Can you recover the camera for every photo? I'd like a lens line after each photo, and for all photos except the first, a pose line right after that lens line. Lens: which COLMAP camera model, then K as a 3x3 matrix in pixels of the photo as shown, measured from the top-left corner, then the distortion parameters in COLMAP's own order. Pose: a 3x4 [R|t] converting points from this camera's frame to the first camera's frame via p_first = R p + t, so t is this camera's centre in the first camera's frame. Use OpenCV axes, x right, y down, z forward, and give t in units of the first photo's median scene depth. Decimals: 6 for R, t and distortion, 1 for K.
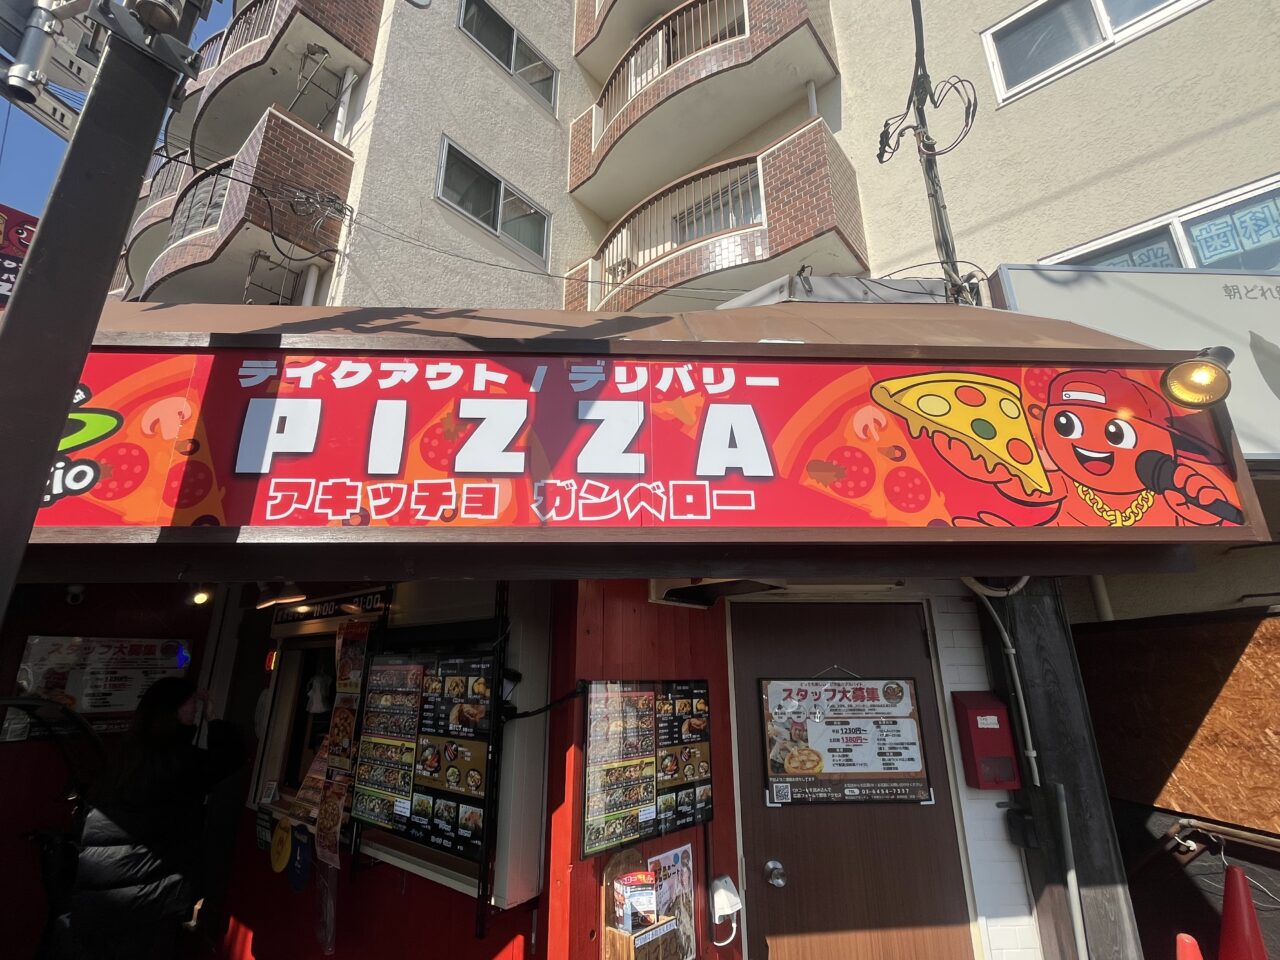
lens RADIAL K [[596.4, 0, 640.0], [0, 596.4, 480.0], [0, 0, 1]] dist [-0.002080, -0.000716]
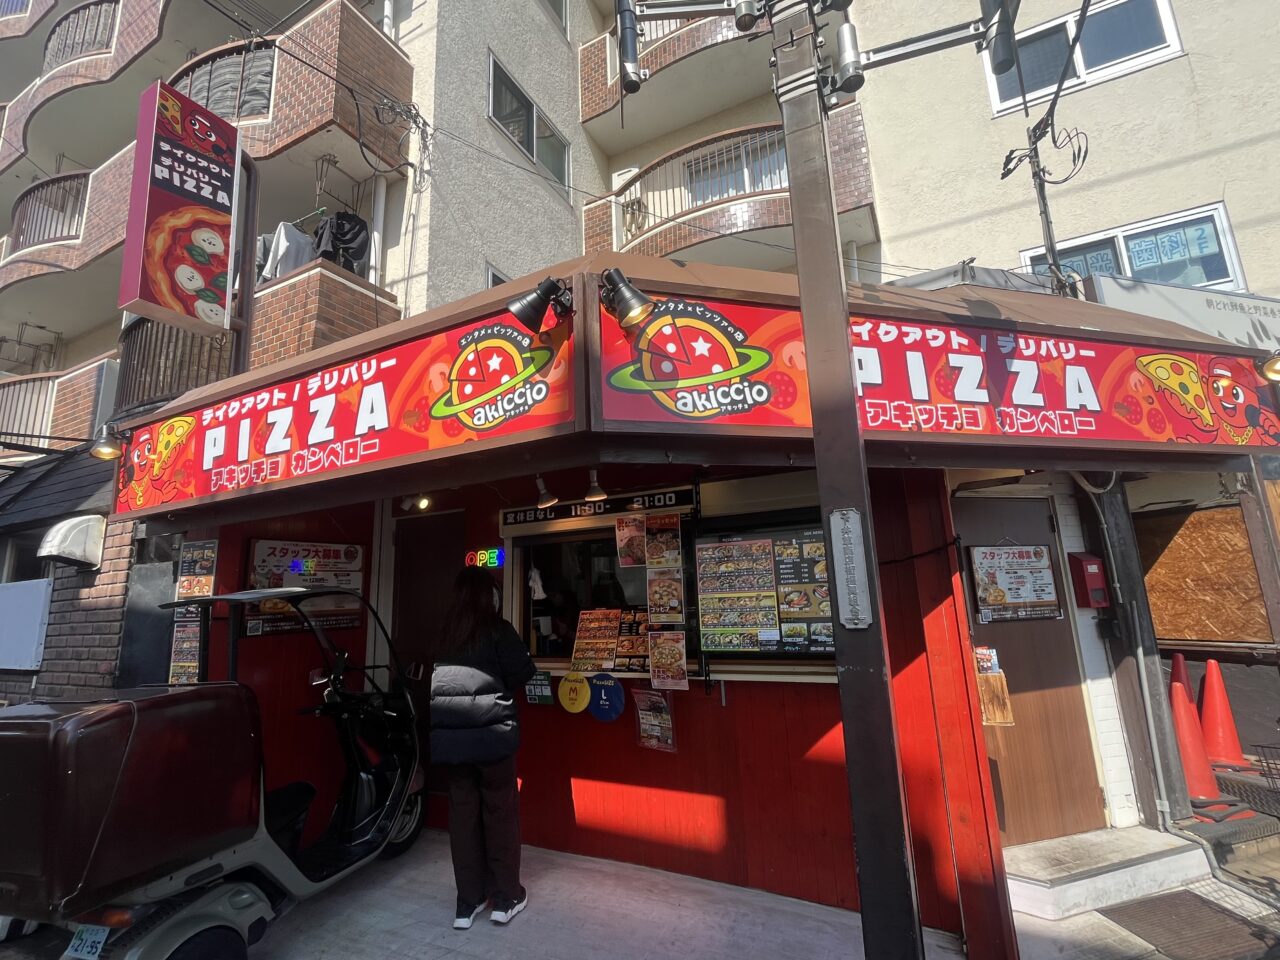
lens RADIAL K [[596.4, 0, 640.0], [0, 596.4, 480.0], [0, 0, 1]] dist [-0.002080, -0.000716]
pose [[0.971928, 0.011013, 0.235022, -1.045152], [-0.036393, 0.993919, 0.103927, 0.044545], [-0.232448, -0.109563, 0.966418, -0.266473]]
